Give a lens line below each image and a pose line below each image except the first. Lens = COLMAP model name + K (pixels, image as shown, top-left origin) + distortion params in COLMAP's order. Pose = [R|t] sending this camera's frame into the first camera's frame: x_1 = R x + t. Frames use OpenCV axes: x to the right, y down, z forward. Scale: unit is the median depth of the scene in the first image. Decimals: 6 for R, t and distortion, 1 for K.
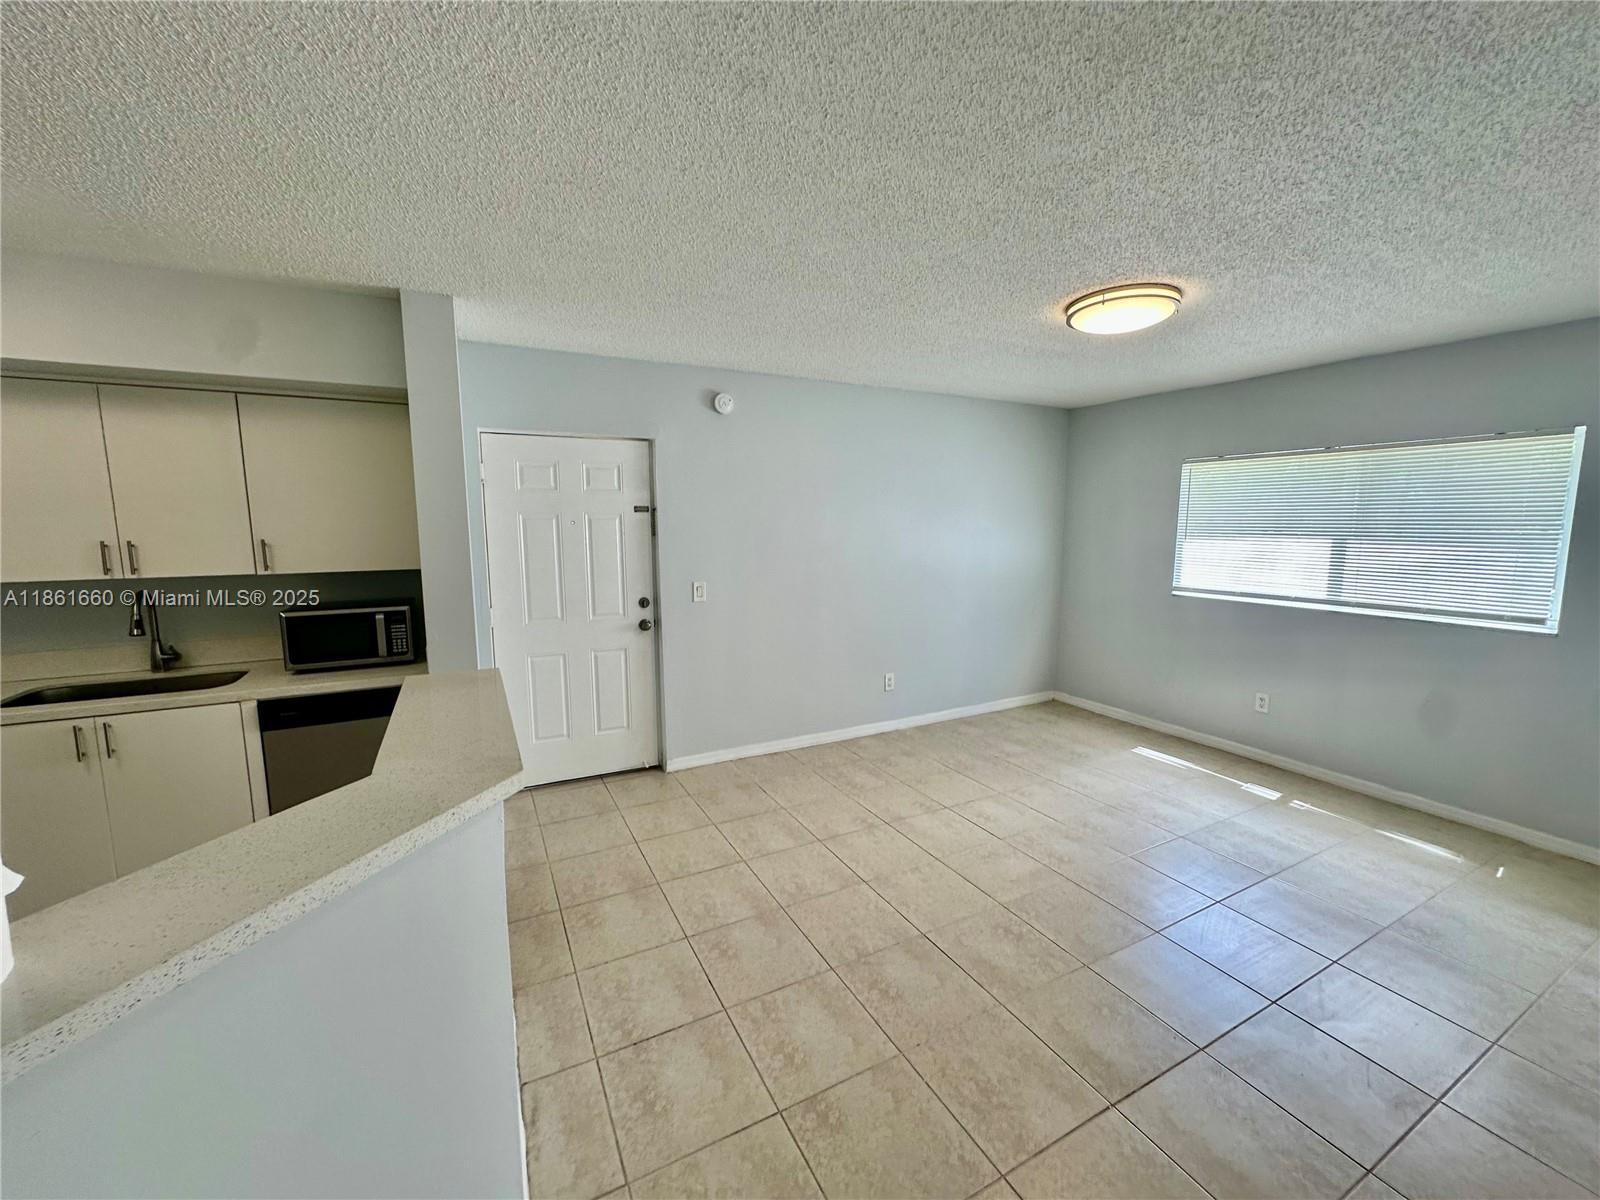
lens RADIAL K [[634.4, 0, 796.9], [0, 634.4, 599.4], [0, 0, 1]] dist [-0.008782, 0.001476]
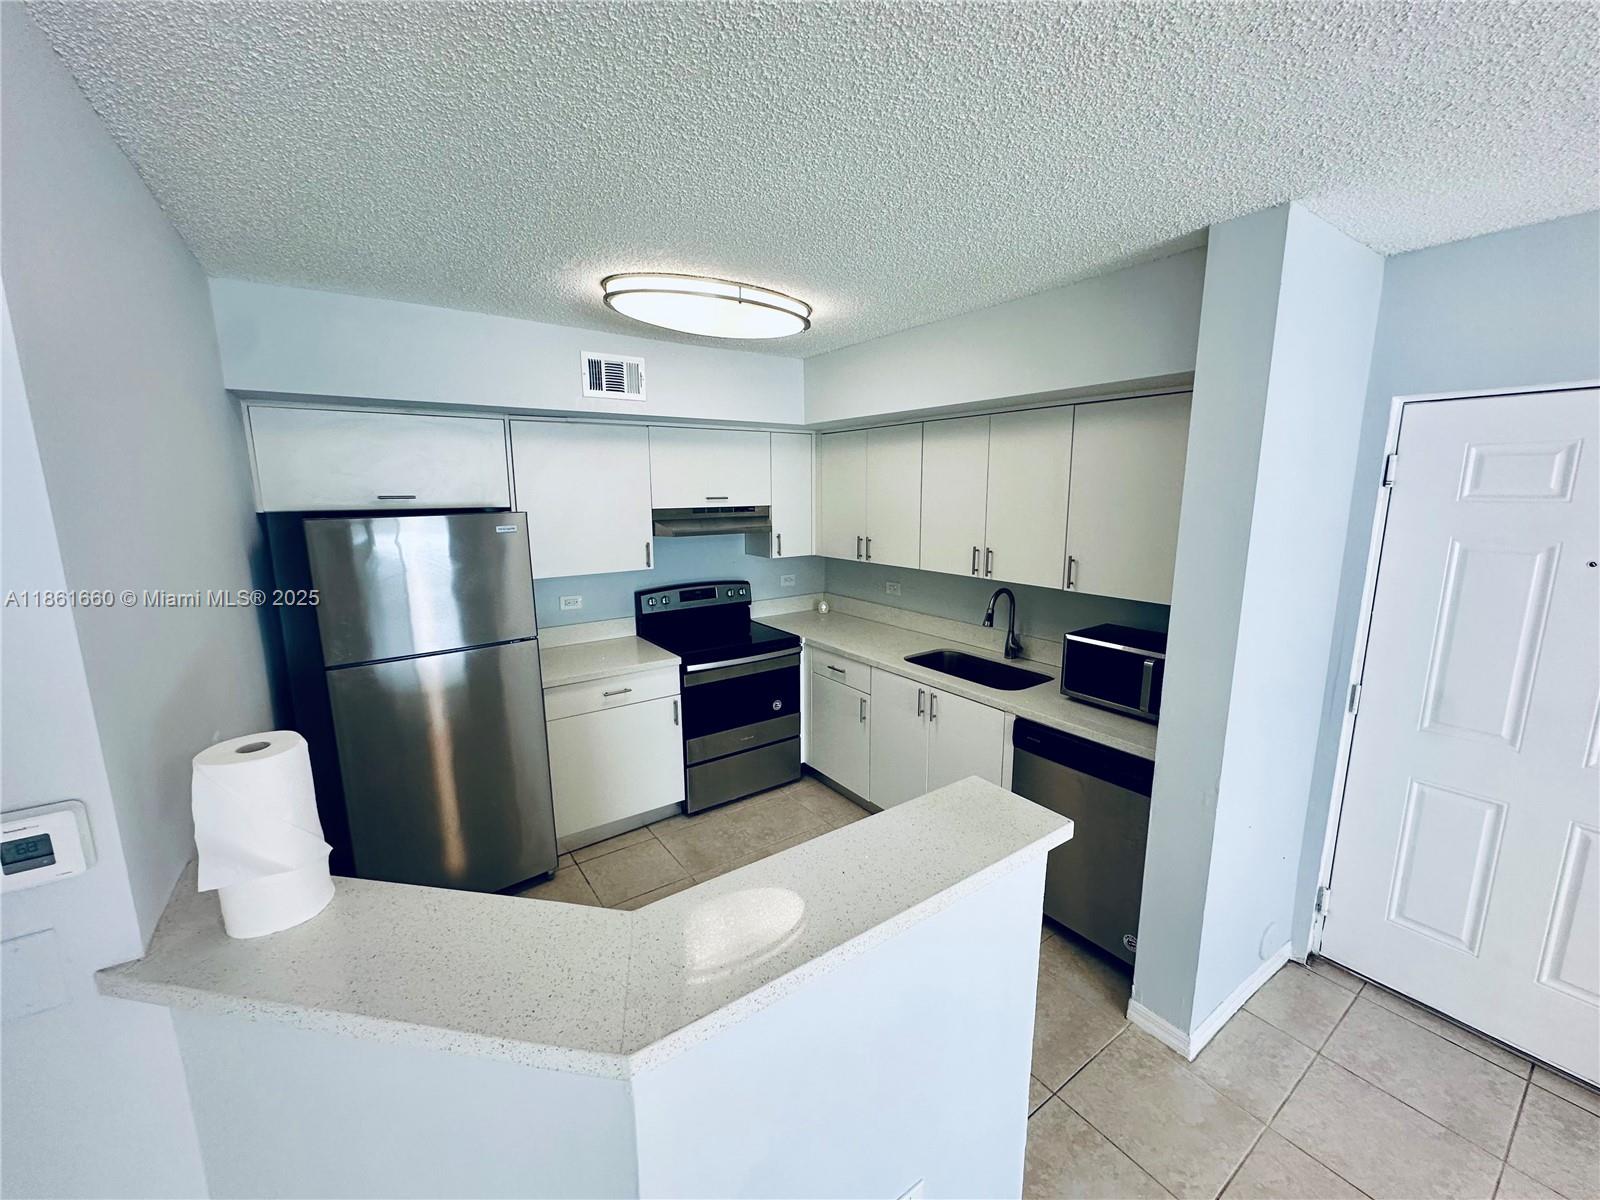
lens RADIAL K [[634.4, 0, 798.0], [0, 634.4, 598.0], [0, 0, 1]] dist [-0.008782, 0.001476]
pose [[0.130589, 0.170016, -0.976750, 0.055108], [-0.123608, 0.980292, 0.154107, -0.124791], [0.983701, 0.100609, 0.149030, 0.435630]]
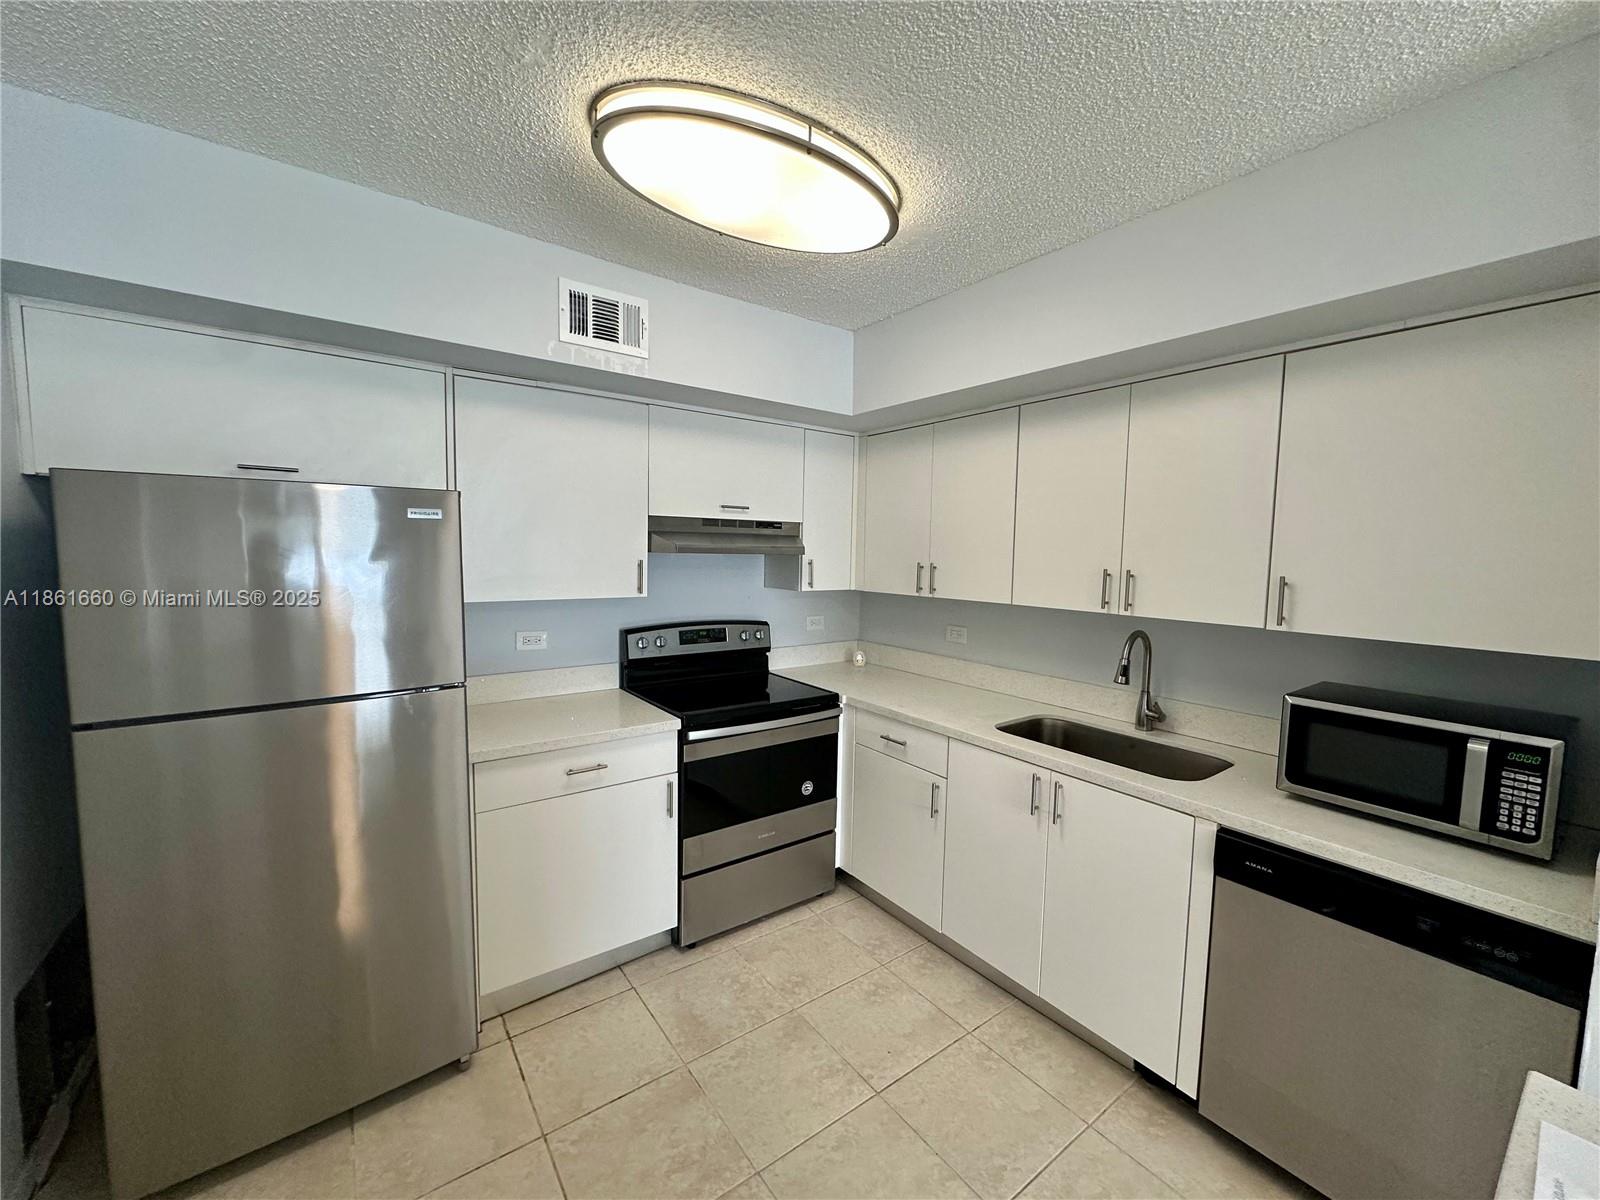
lens RADIAL K [[634.4, 0, 798.8], [0, 634.4, 597.7], [0, 0, 1]] dist [-0.008782, 0.001476]
pose [[0.146602, 0.077839, -0.986128, -0.275294], [-0.148289, 0.987363, 0.055891, -0.035279], [0.978018, 0.138038, 0.156292, 0.407772]]
